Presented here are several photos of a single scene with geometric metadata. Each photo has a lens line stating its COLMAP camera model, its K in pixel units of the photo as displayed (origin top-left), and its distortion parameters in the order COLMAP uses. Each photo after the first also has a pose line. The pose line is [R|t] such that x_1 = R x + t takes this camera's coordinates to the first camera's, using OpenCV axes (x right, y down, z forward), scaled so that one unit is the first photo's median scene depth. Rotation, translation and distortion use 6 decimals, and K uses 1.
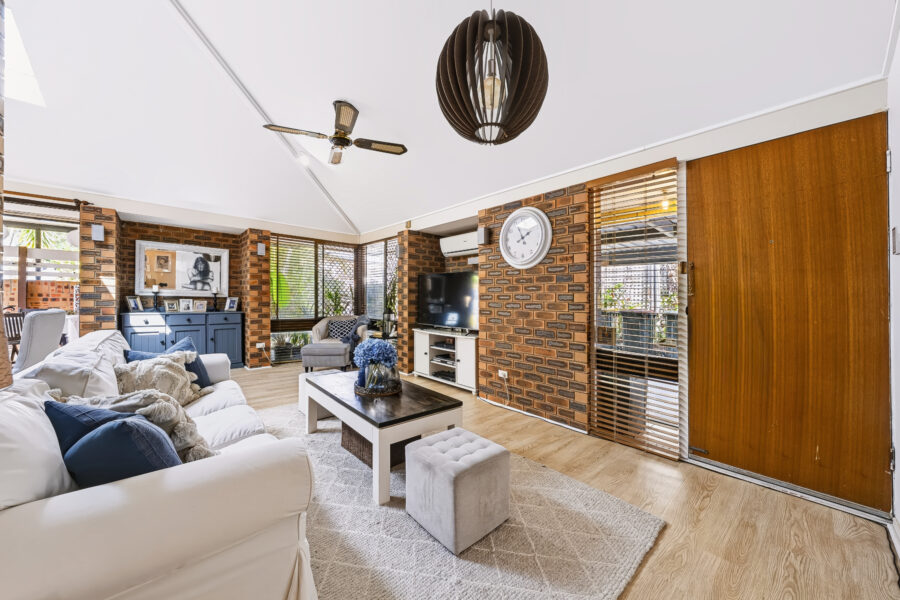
lens RADIAL K [[312.9, 0, 448.7], [0, 312.9, 293.9], [0, 0, 1]] dist [-0.000302, -0.000025]
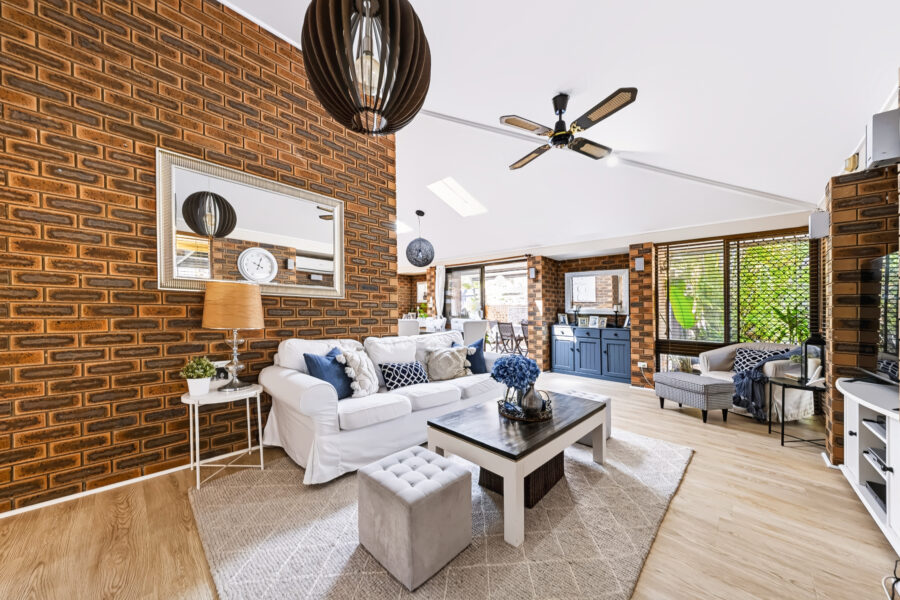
lens RADIAL K [[312.6, 0, 448.7], [0, 312.6, 316.9], [0, 0, 1]] dist [0.000189, -0.000005]
pose [[0.074159, 0.008869, -0.997207, 0.342908], [0.007161, 0.999930, 0.009425, 0.004837], [0.997221, -0.007840, 0.074091, 0.388036]]
